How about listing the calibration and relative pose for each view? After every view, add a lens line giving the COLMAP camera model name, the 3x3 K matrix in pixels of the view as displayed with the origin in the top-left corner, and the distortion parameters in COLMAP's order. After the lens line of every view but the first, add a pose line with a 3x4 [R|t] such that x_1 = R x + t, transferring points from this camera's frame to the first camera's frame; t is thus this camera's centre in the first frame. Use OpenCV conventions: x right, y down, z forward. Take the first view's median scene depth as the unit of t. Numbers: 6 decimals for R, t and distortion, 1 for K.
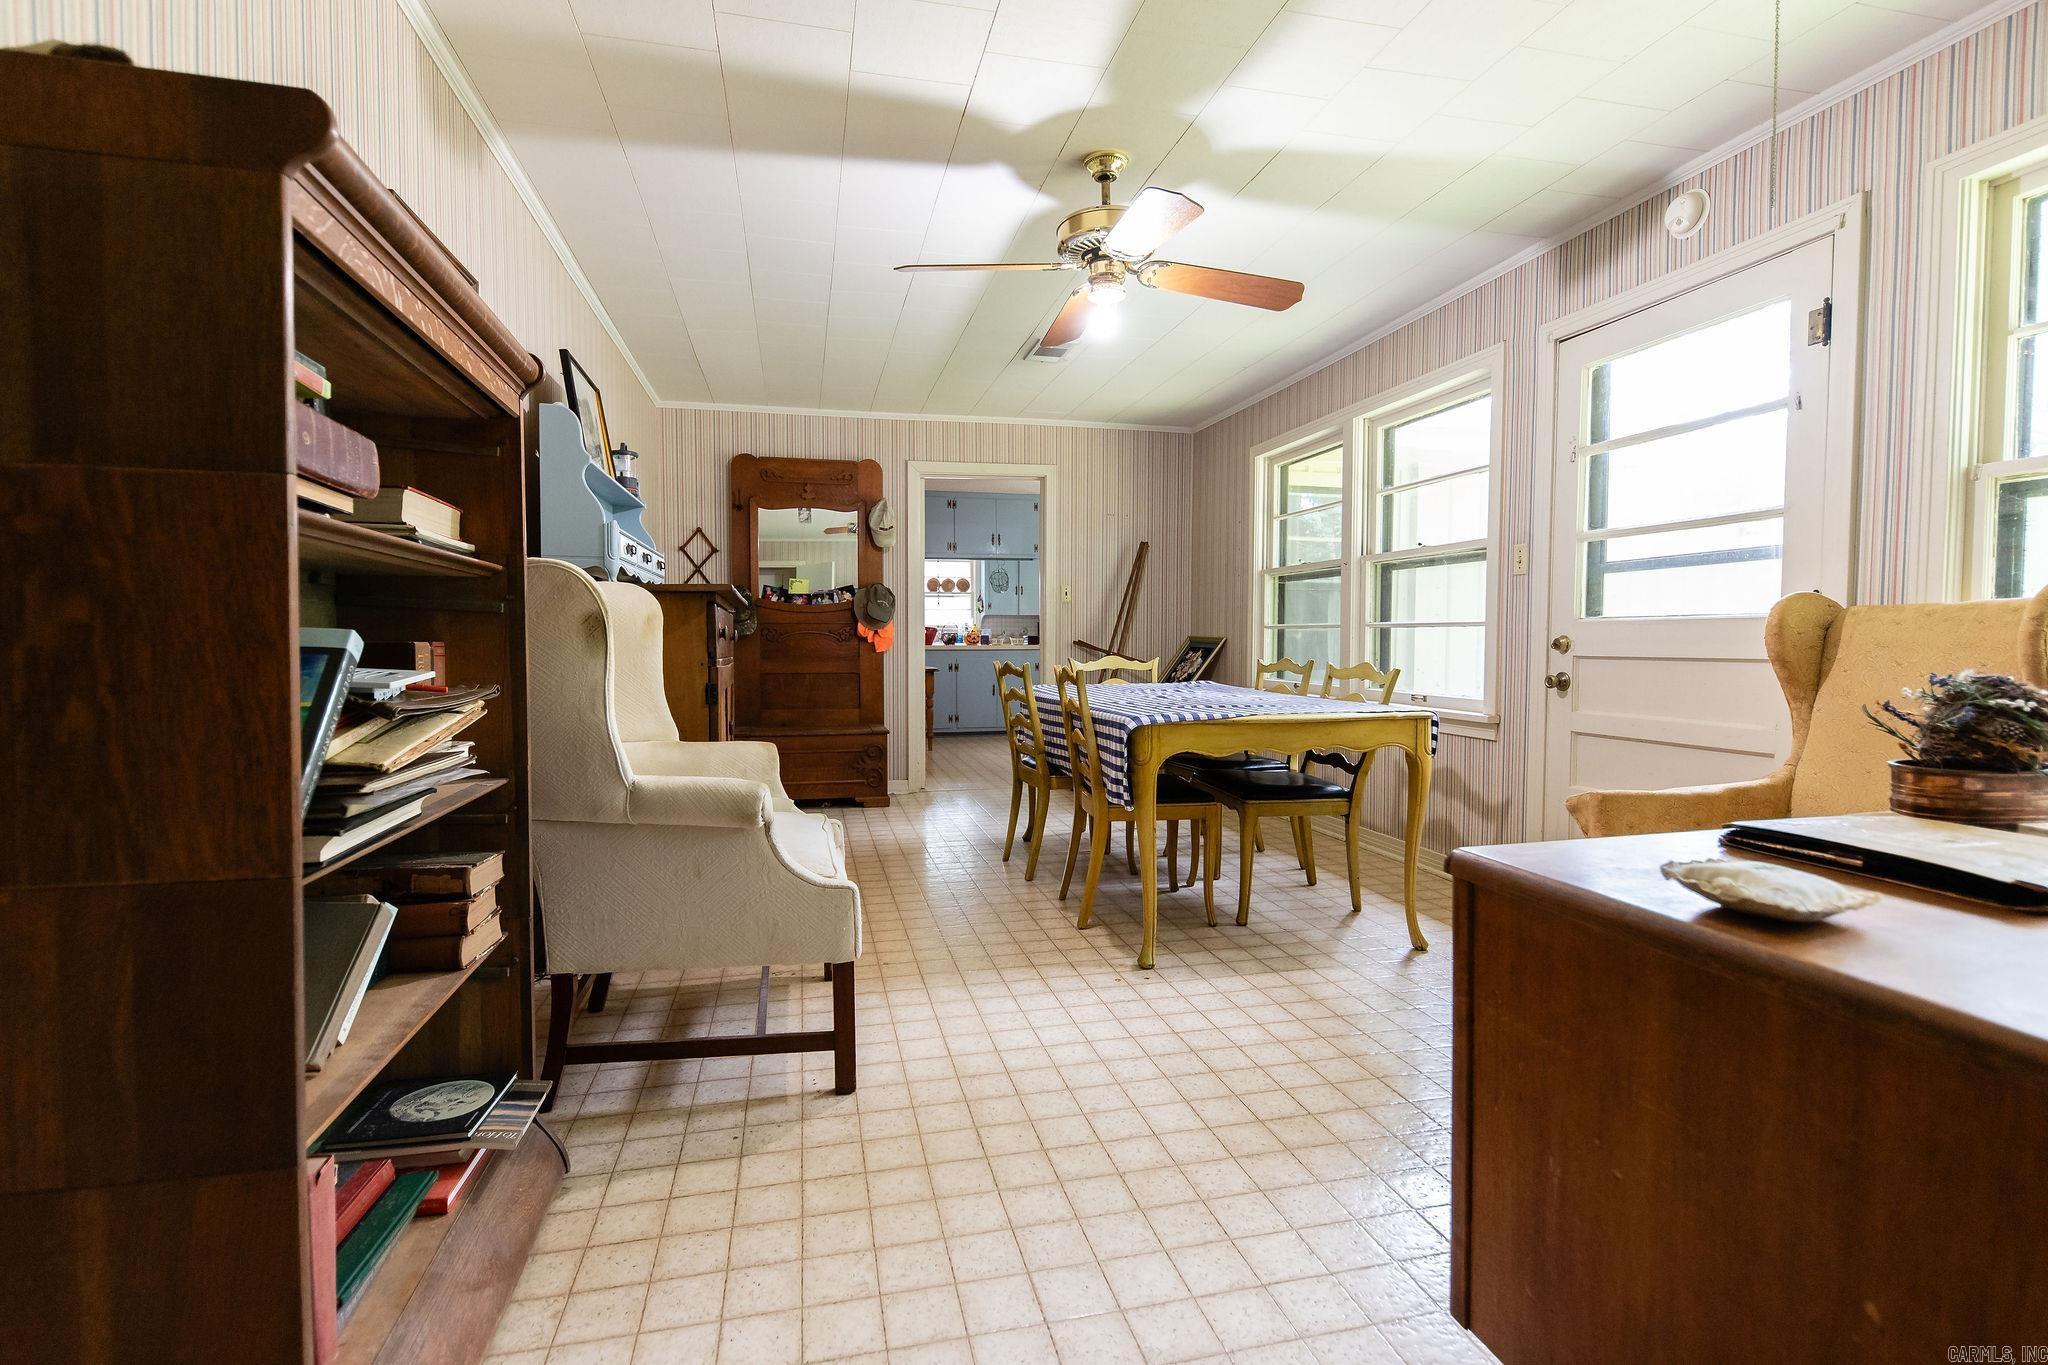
lens RADIAL K [[958.1, 0, 1022.3], [0, 958.1, 678.8], [0, 0, 1]] dist [0.000225, -0.000667]
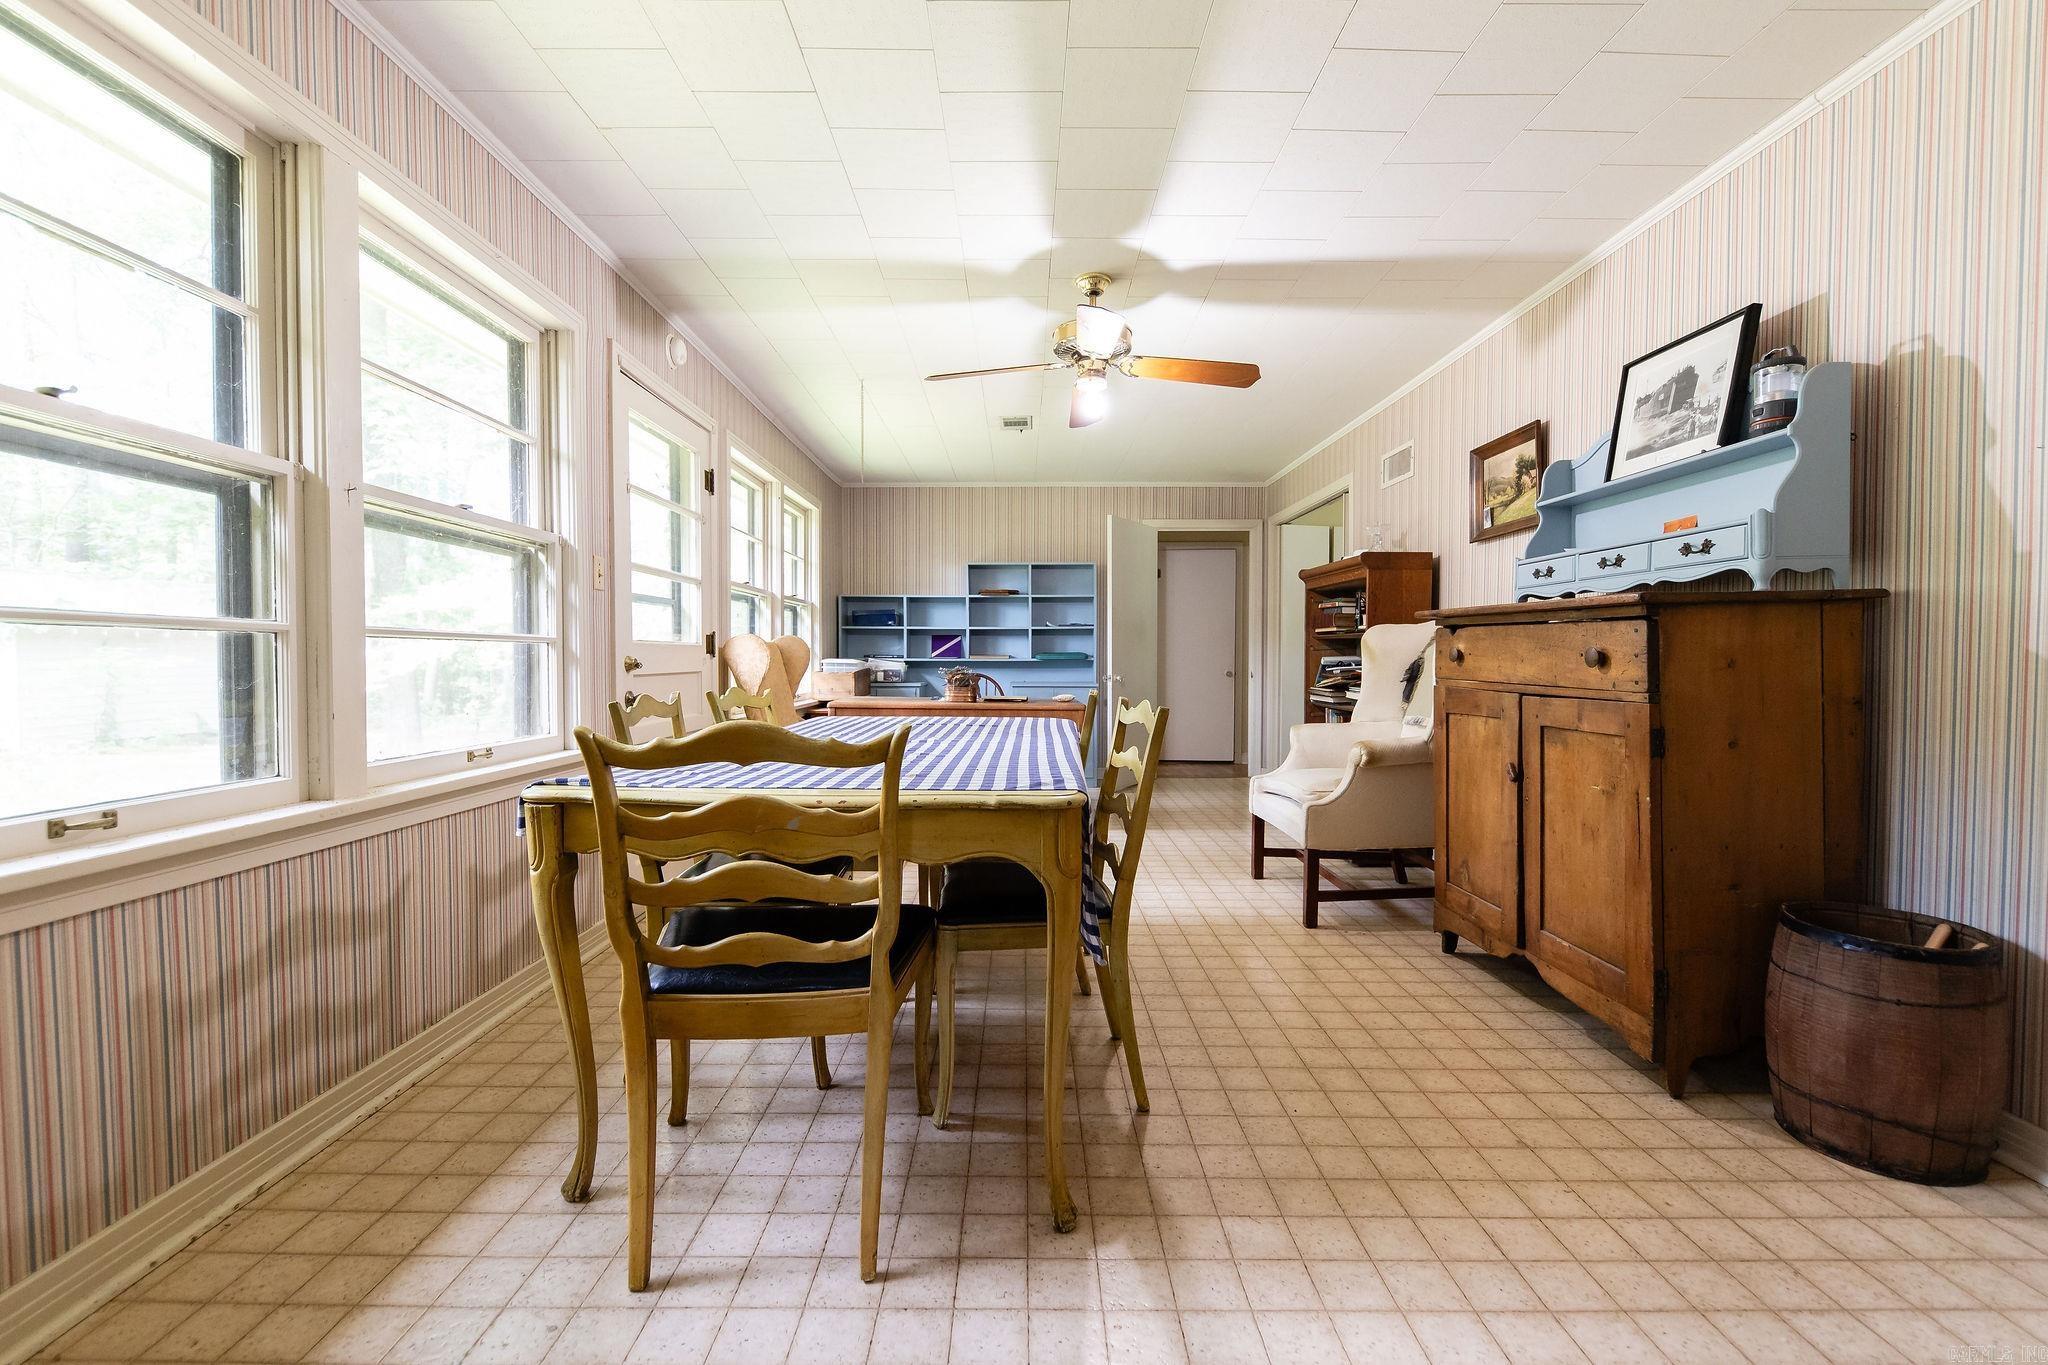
lens RADIAL K [[885.3, 0, 1024.0], [0, 885.3, 682.5], [0, 0, 1]] dist [-0.003157, -0.000879]
pose [[-0.975599, -0.008493, 0.219394, -0.083383], [0.006983, 0.997546, 0.069670, -0.096790], [-0.219447, 0.069502, -0.973146, 2.237615]]
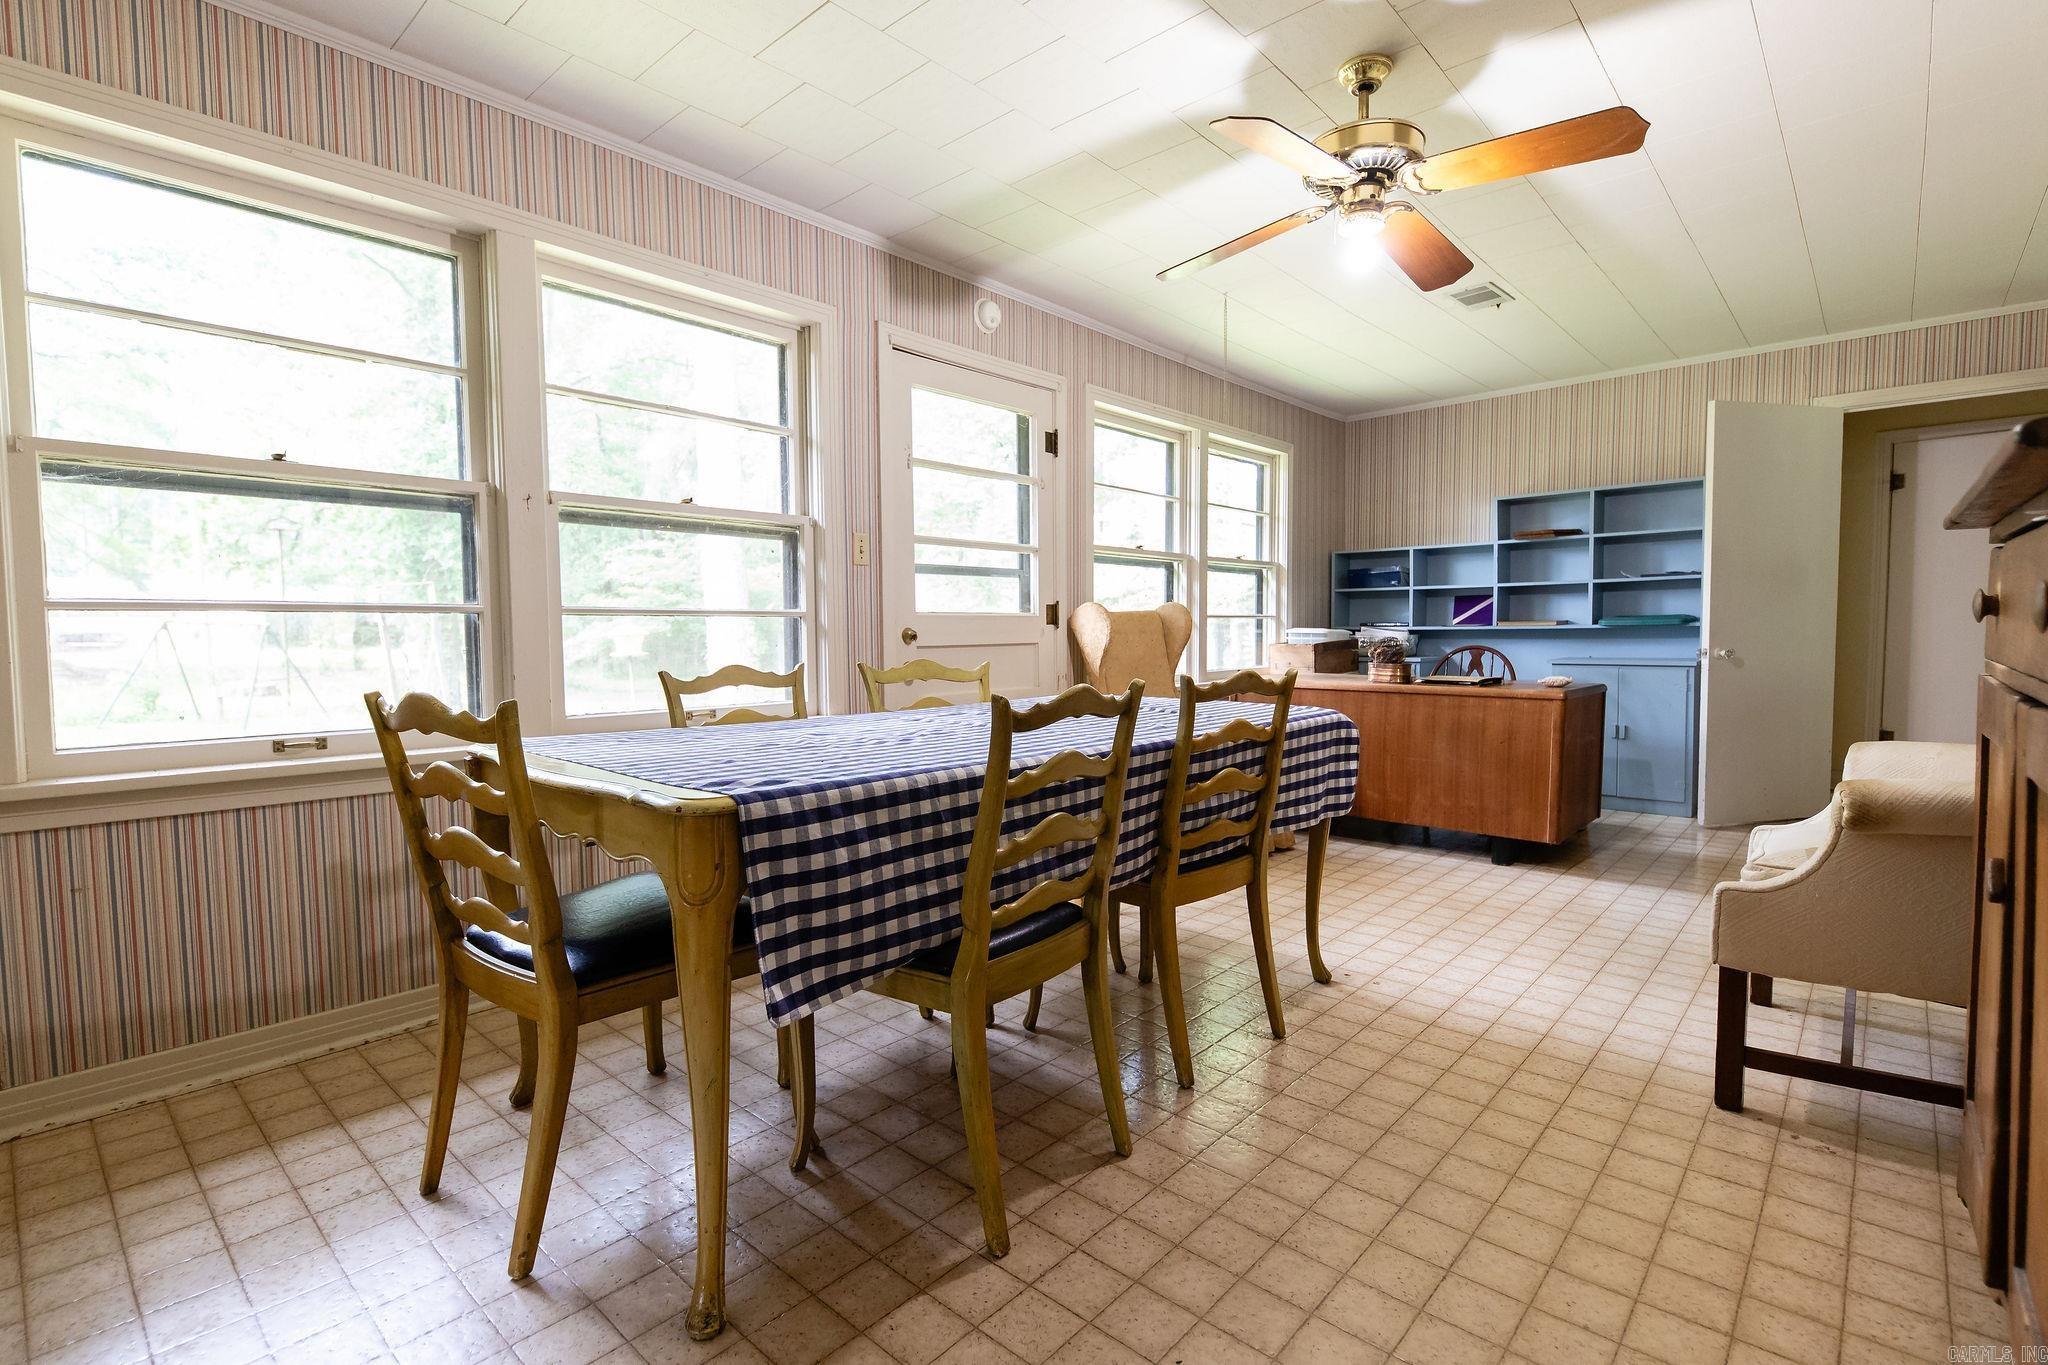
lens RADIAL K [[958.1, 0, 1022.3], [0, 958.1, 678.8], [0, 0, 1]] dist [0.000225, -0.000667]
pose [[-0.567974, -0.033570, 0.822361, -0.476723], [0.045331, 0.996375, 0.071982, -0.071789], [-0.821797, 0.078162, -0.564394, 1.818369]]
